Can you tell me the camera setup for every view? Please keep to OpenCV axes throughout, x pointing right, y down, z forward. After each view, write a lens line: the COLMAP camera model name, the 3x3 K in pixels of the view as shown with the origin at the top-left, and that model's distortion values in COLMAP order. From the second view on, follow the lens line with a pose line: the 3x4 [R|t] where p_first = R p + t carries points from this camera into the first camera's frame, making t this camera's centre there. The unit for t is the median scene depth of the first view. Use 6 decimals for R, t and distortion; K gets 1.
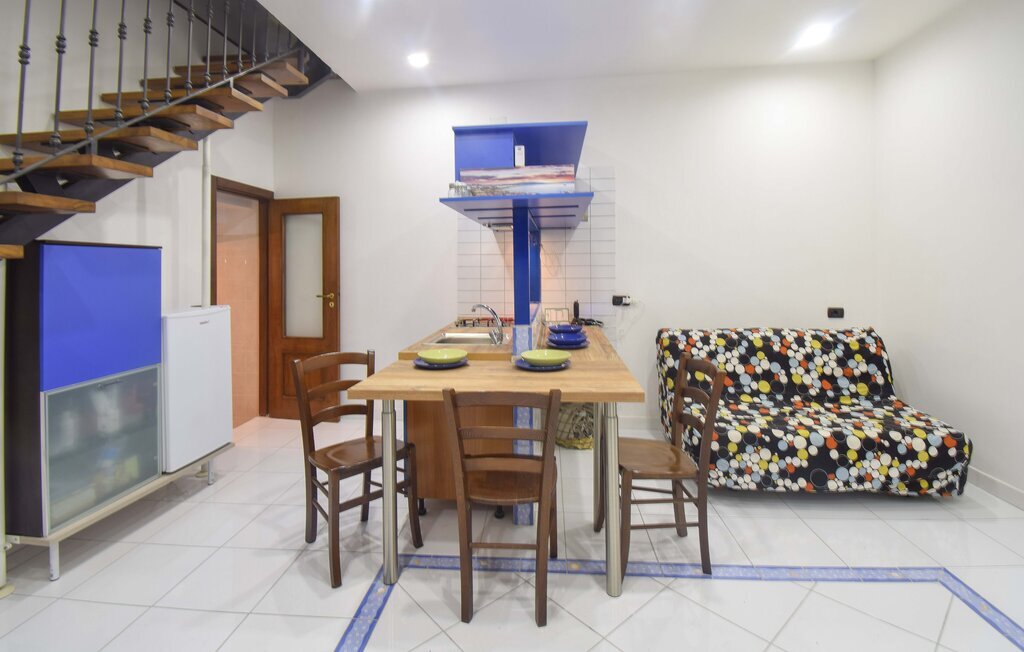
lens RADIAL K [[466.9, 0, 515.0], [0, 466.9, 253.4], [0, 0, 1]] dist [0.003396, -0.013780]
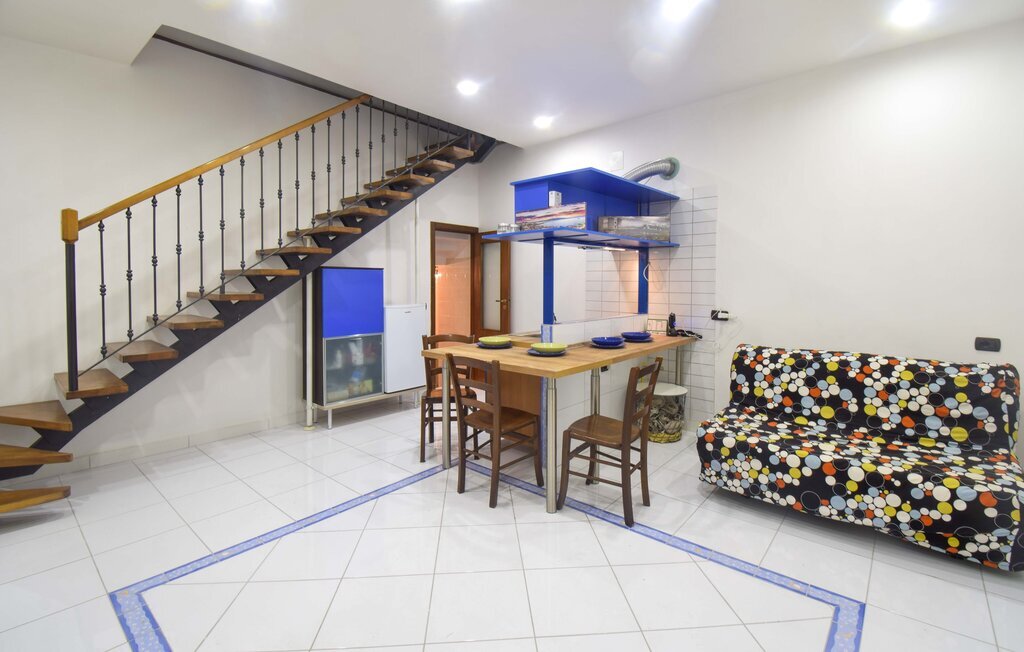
lens RADIAL K [[461.6, 0, 515.4], [0, 461.6, 284.8], [0, 0, 1]] dist [-0.001125, -0.014068]
pose [[0.802878, 0.015069, -0.595953, 0.710902], [0.008010, 0.999318, 0.036059, -0.010452], [0.596090, -0.033725, 0.802209, -0.128965]]
